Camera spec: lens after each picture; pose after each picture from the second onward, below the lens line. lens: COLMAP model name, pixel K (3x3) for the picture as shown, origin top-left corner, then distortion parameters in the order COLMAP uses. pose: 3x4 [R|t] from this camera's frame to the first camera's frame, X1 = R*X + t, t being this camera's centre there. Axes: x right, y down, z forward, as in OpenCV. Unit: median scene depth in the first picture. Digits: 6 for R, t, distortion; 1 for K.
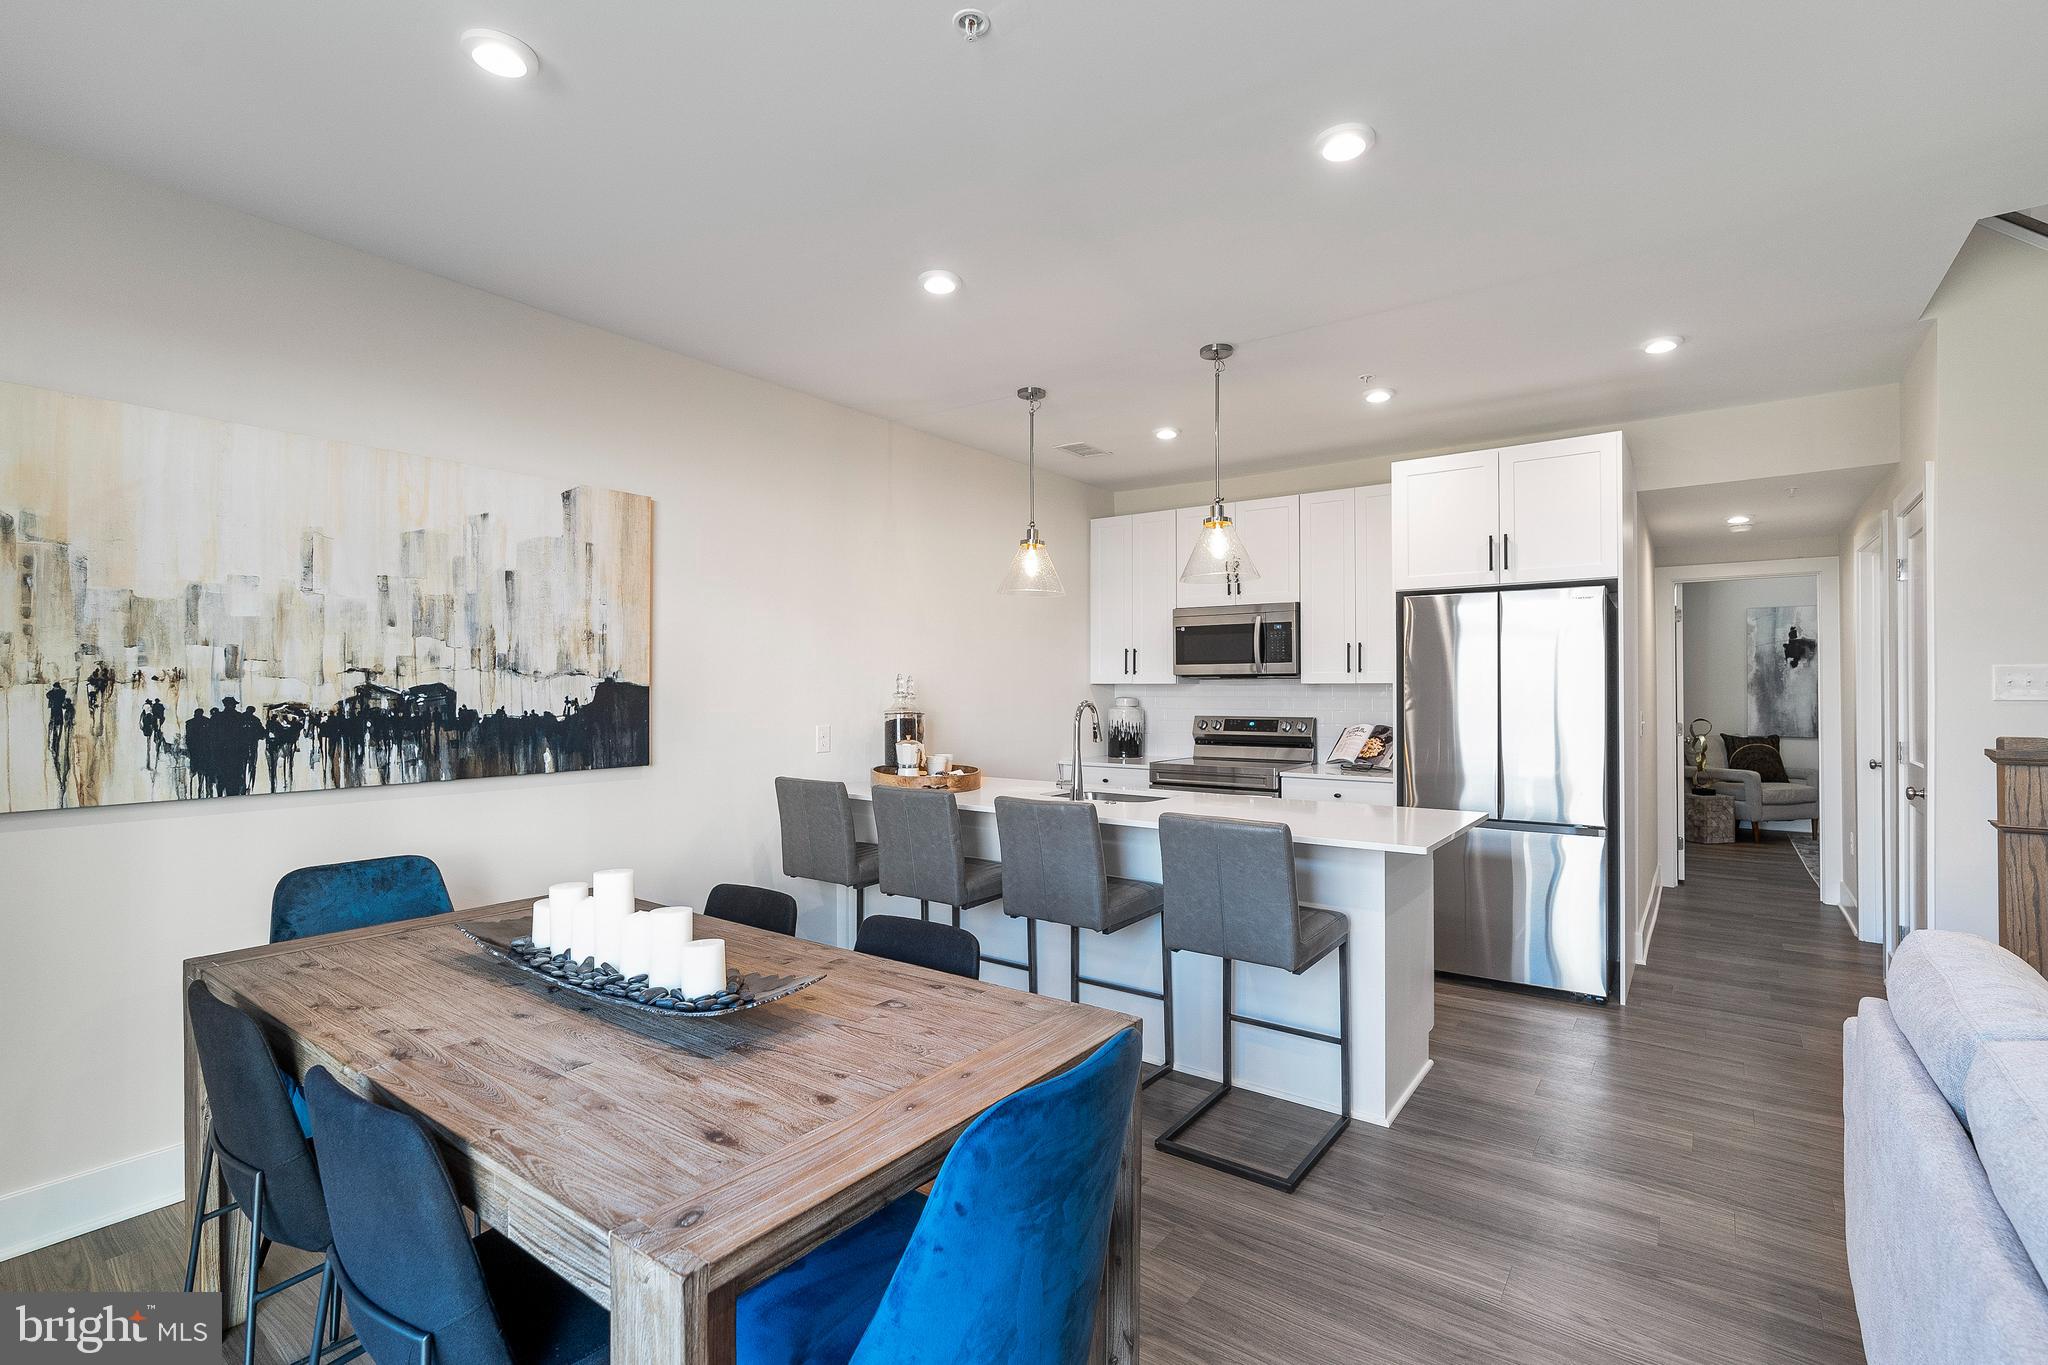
lens RADIAL K [[931.6, 0, 1025.5], [0, 931.6, 678.9], [0, 0, 1]] dist [-0.016325, 0.008218]
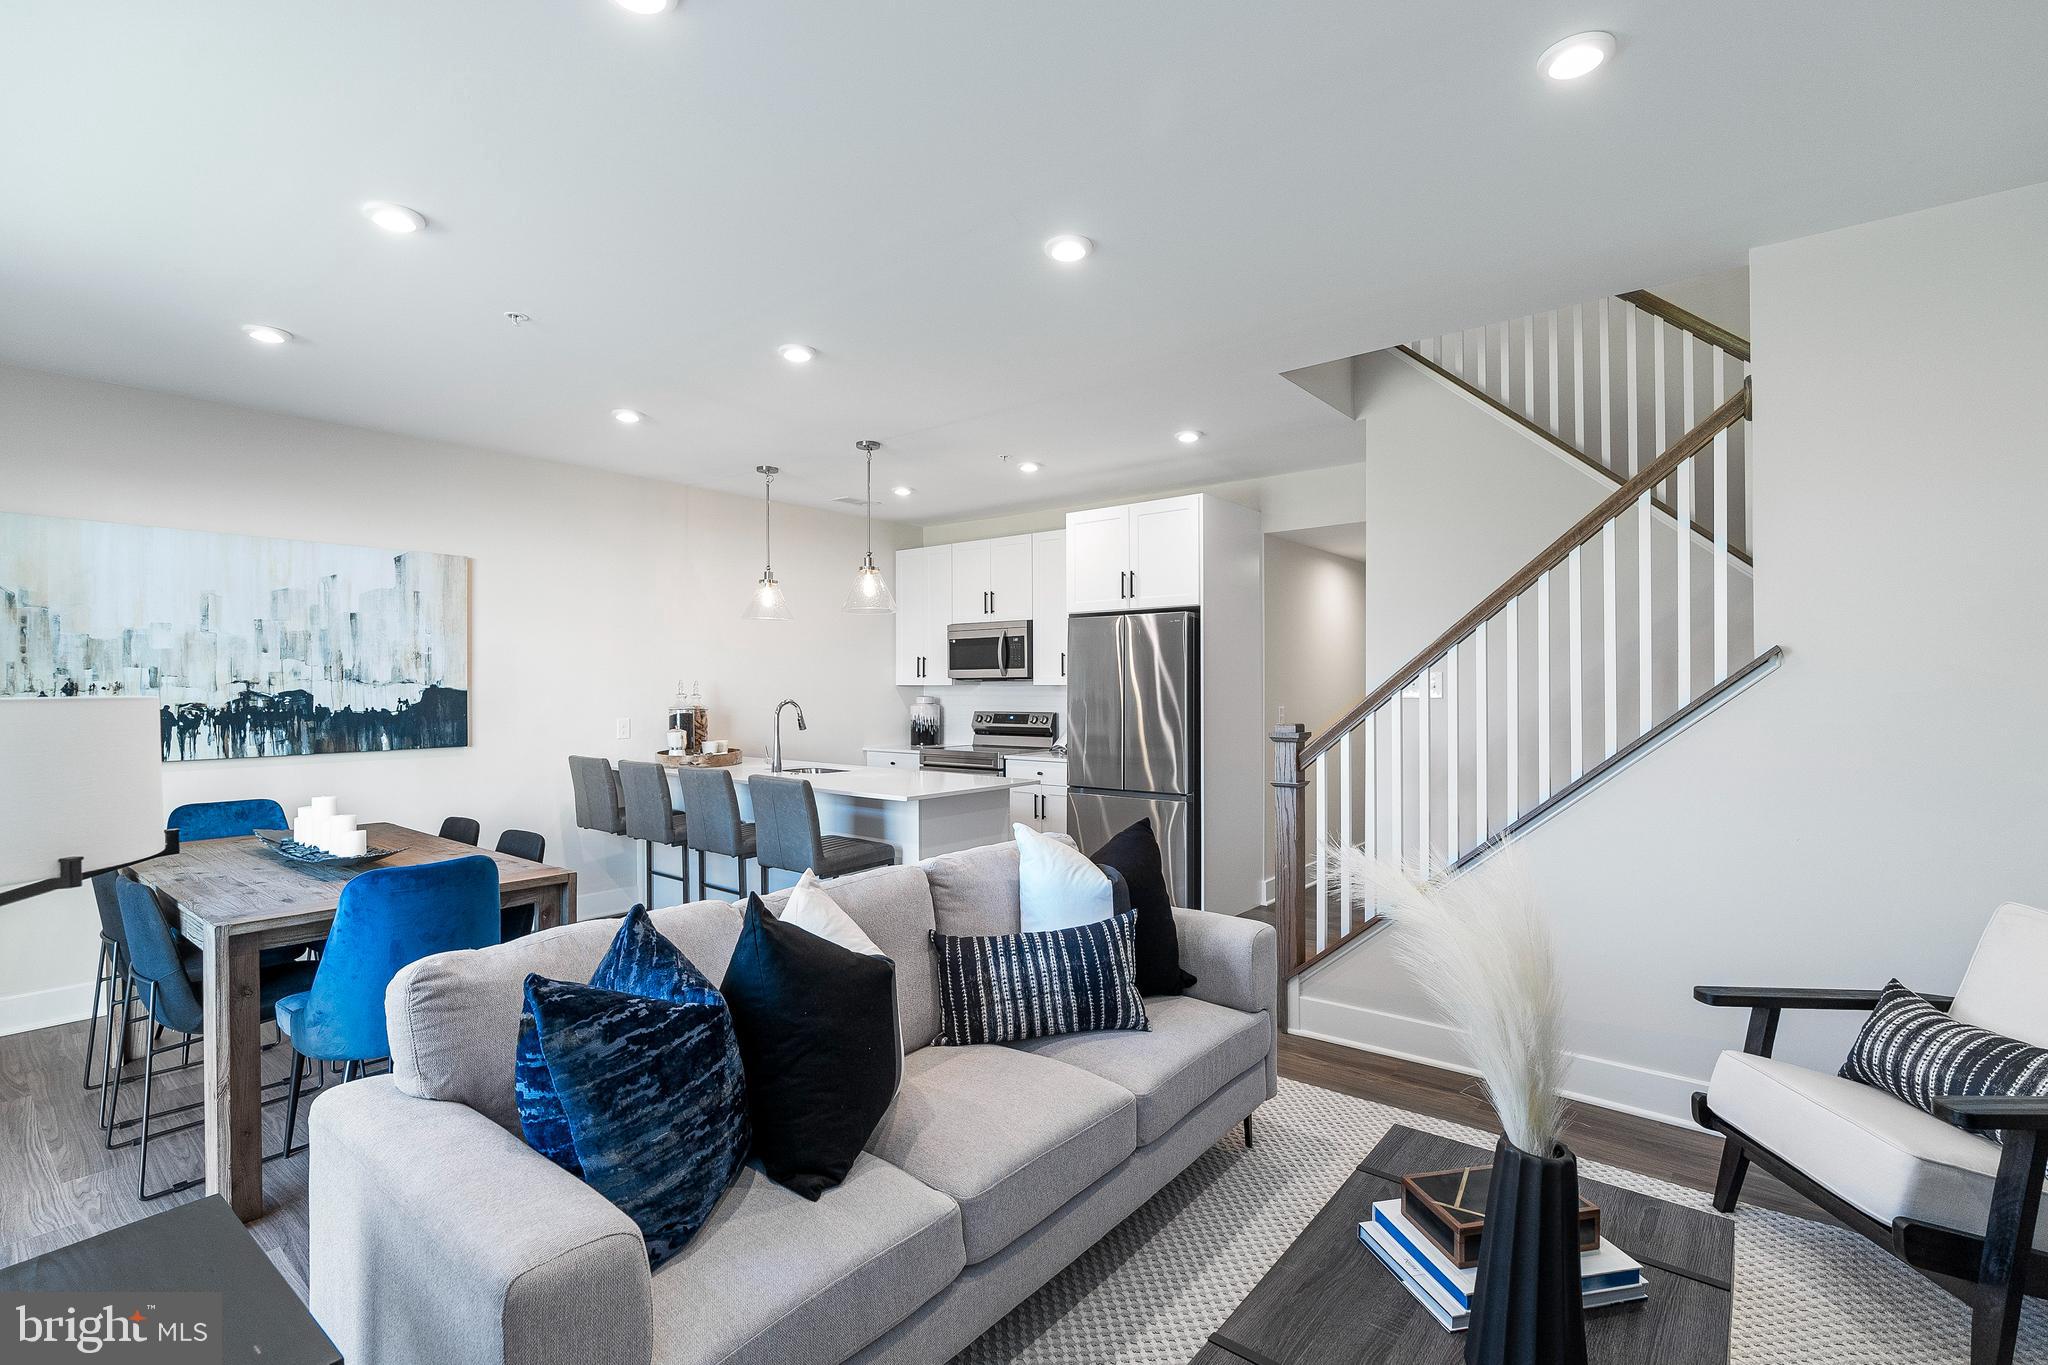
lens RADIAL K [[933.4, 0, 1025.4], [0, 933.4, 682.2], [0, 0, 1]] dist [-0.013787, 0.006859]
pose [[0.998939, -0.003108, -0.045949, 0.551798], [0.003427, 0.999971, 0.006858, -0.012447], [0.045926, -0.007008, 0.998920, -0.405708]]
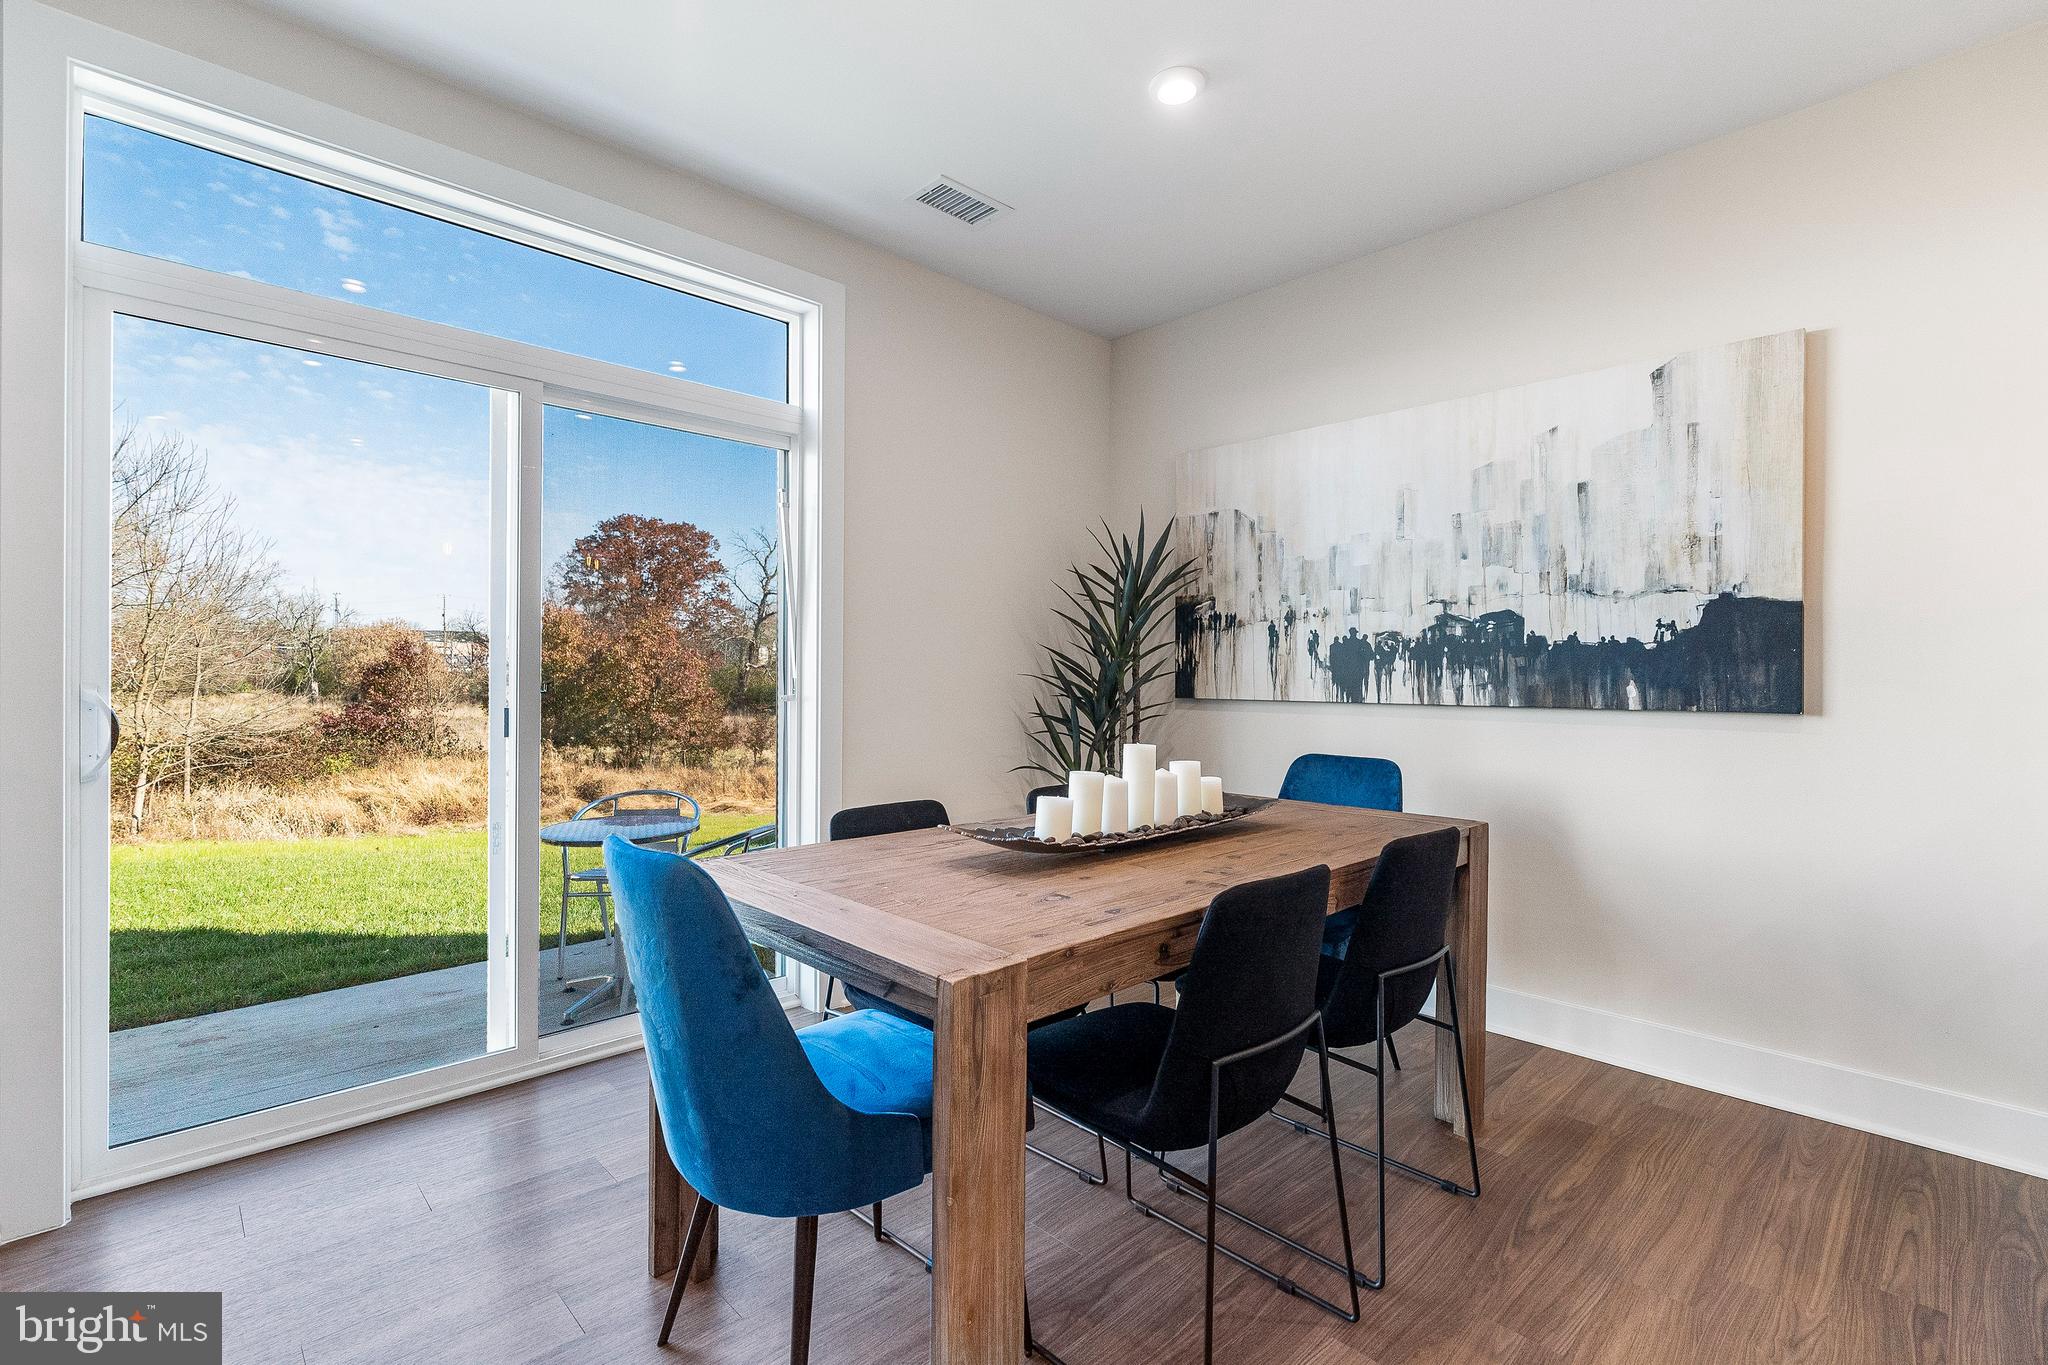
lens RADIAL K [[923.1, 0, 1026.6], [0, 923.1, 679.8], [0, 0, 1]] dist [-0.014902, 0.006767]
pose [[-0.162423, 0.005319, -0.986707, 0.400046], [0.004049, 0.999981, 0.004724, 0.066739], [0.986713, -0.003228, -0.162441, 0.582567]]
